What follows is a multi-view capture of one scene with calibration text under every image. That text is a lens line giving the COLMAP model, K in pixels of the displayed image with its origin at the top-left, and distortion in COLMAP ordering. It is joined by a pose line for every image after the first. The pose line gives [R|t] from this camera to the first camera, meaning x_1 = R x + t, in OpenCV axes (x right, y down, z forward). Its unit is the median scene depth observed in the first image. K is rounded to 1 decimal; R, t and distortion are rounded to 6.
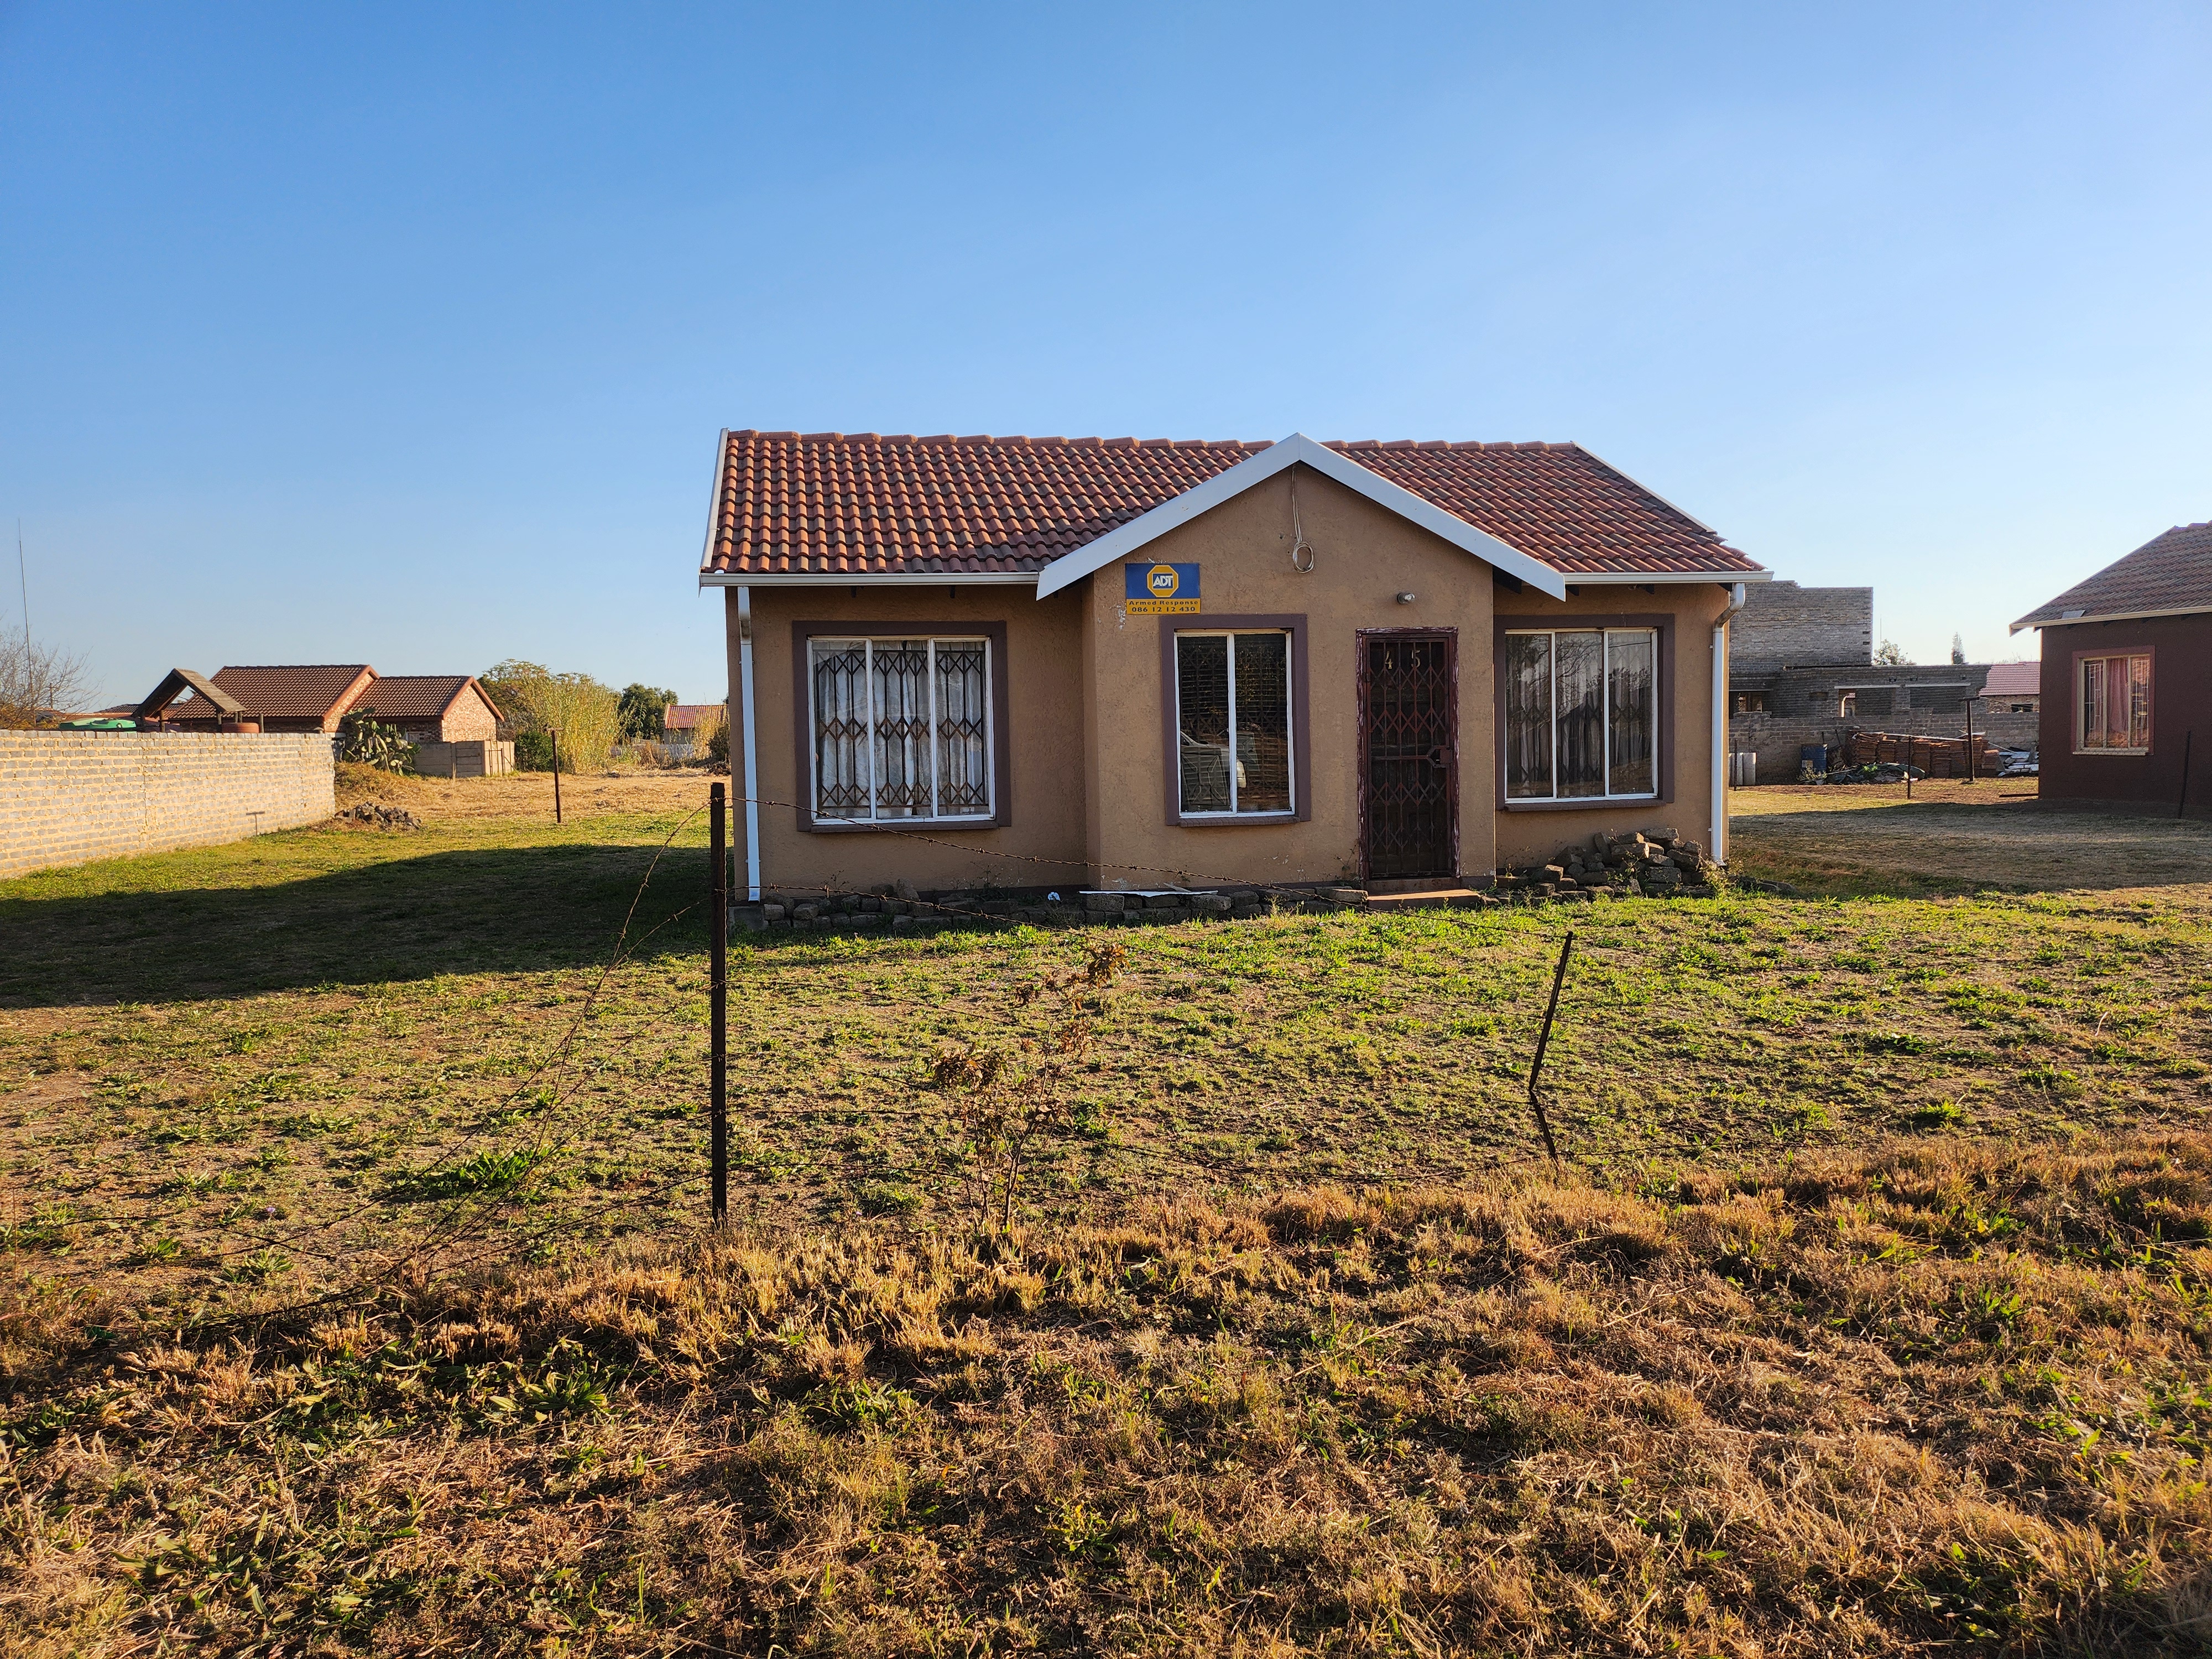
lens RADIAL K [[1530.8, 0, 1149.9], [0, 1530.8, 822.1], [0, 0, 1]] dist [0.068423, -0.069243]
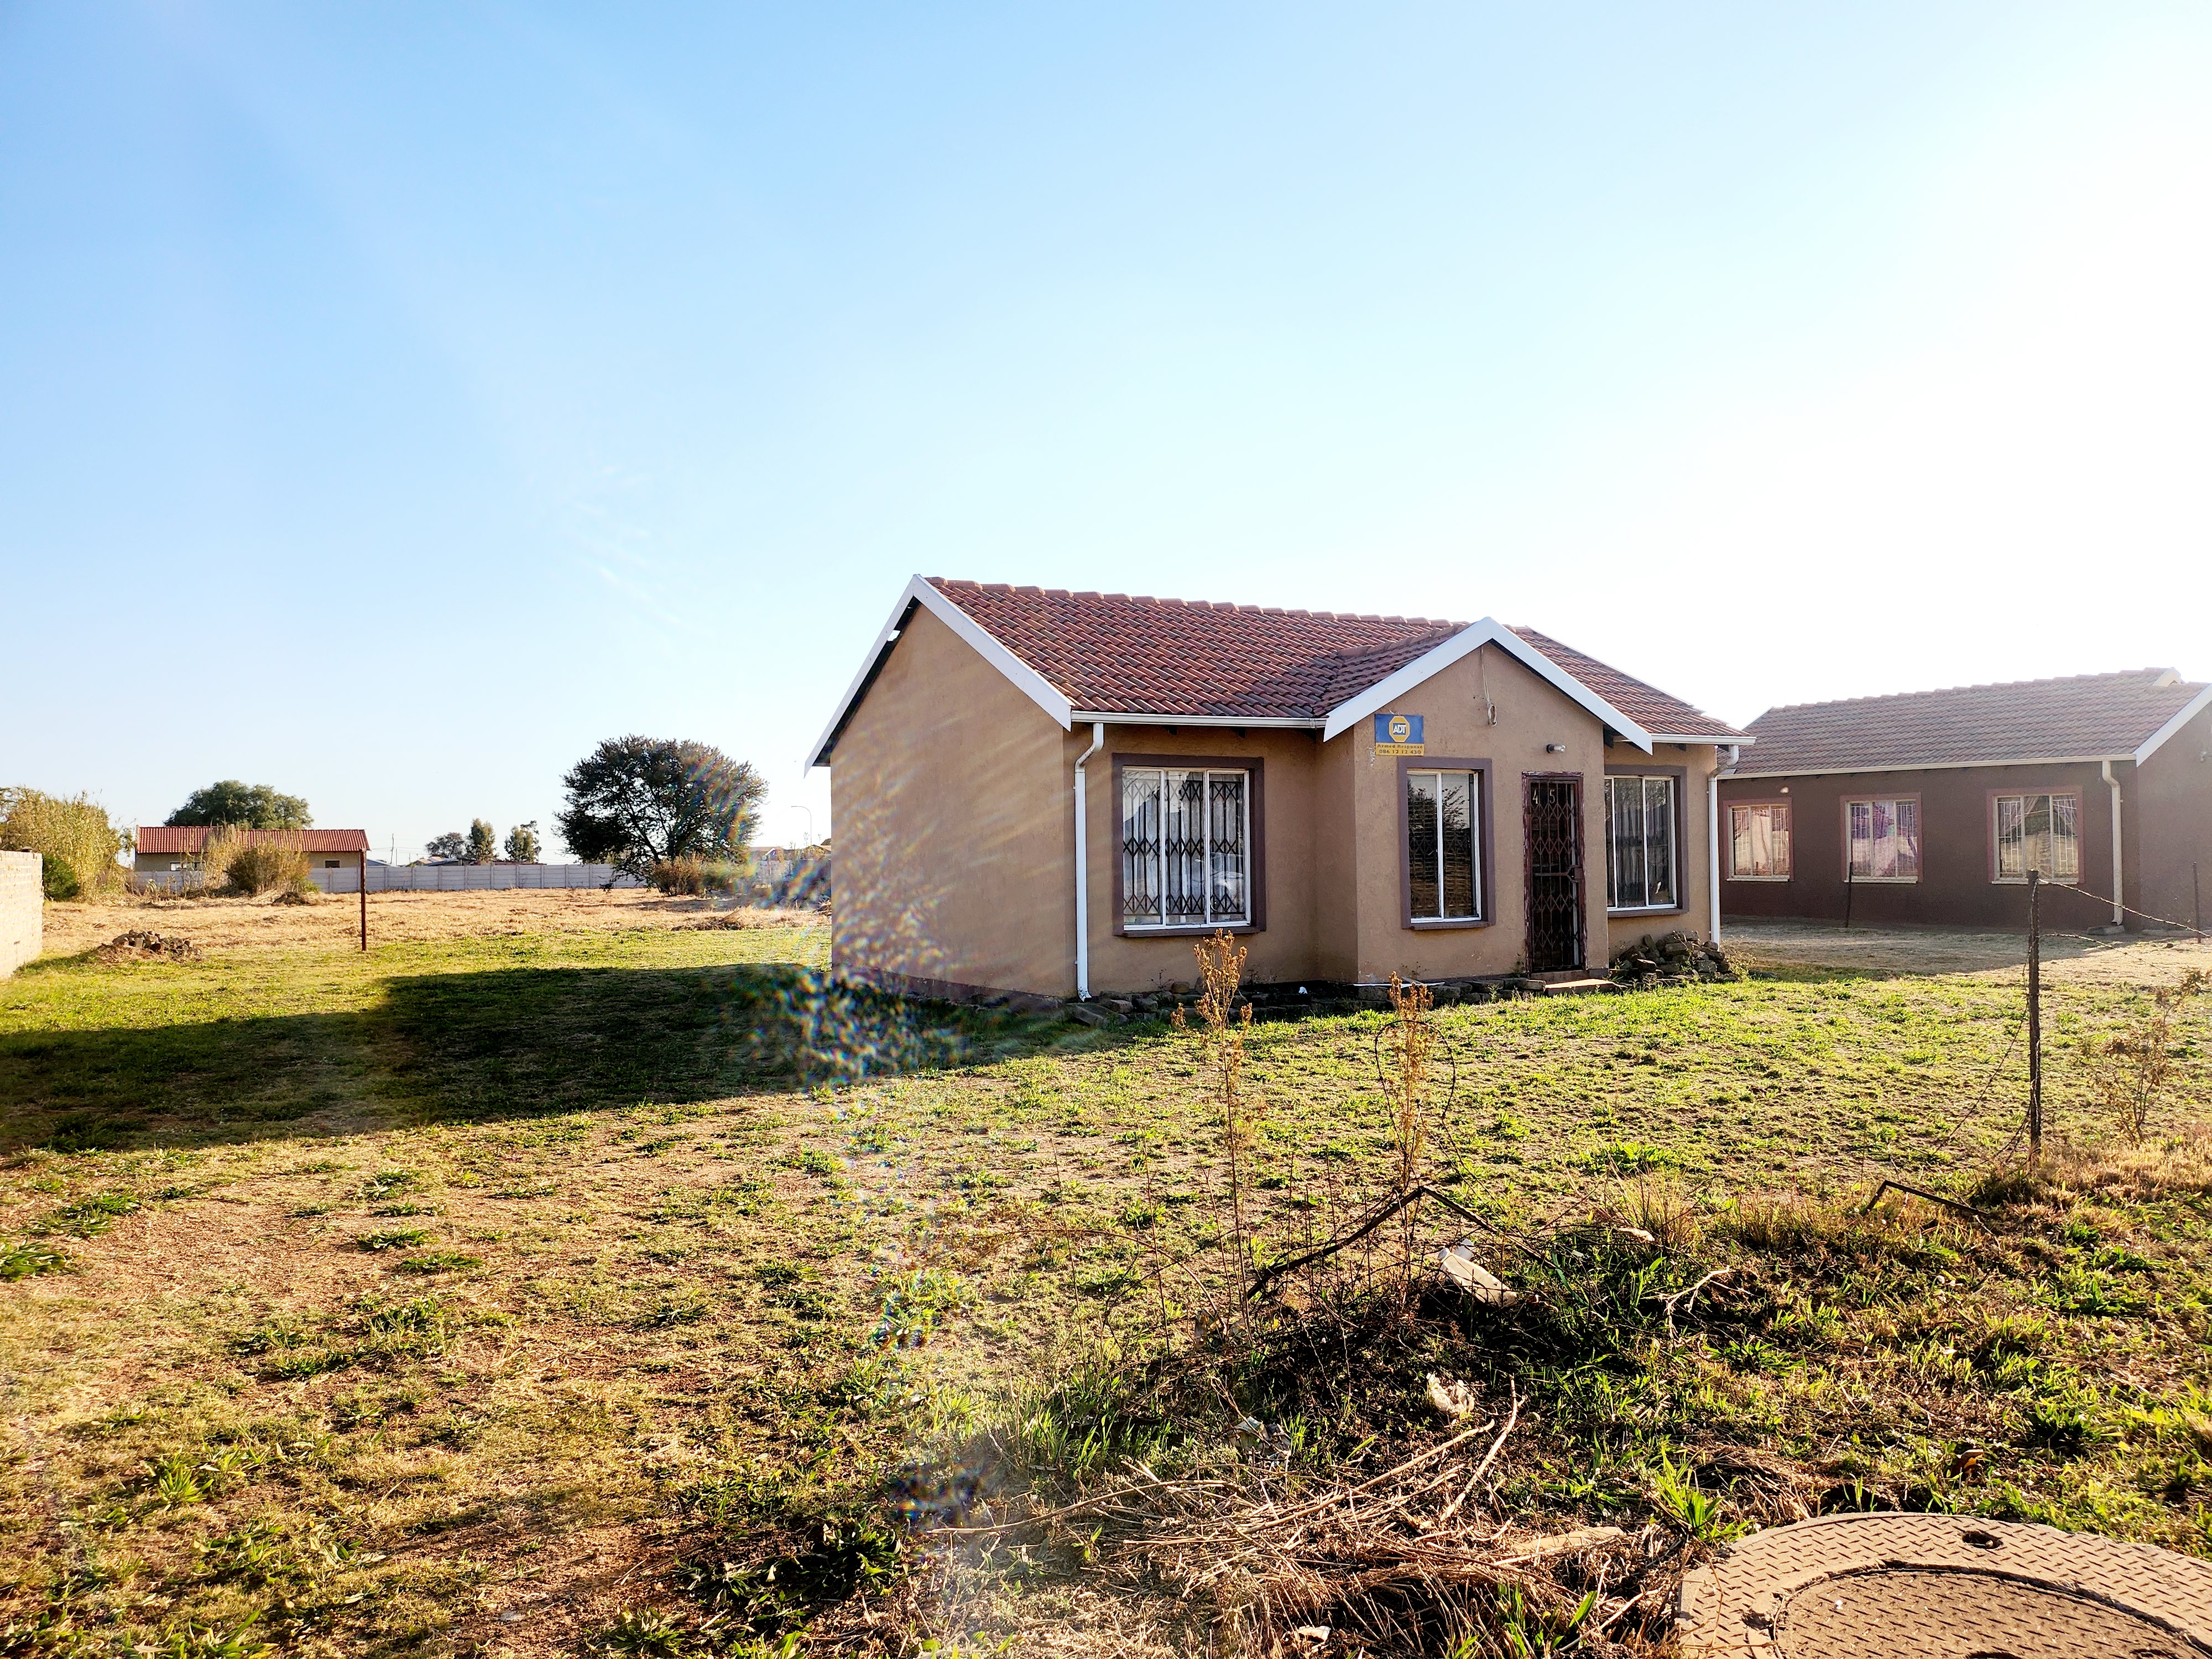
lens RADIAL K [[1530.8, 0, 1149.9], [0, 1530.8, 822.1], [0, 0, 1]] dist [0.068423, -0.069243]
pose [[0.945590, 0.015226, 0.325004, -1.094927], [0.012577, 0.996447, -0.083274, 0.031607], [-0.325118, 0.082831, 0.942039, -0.159720]]
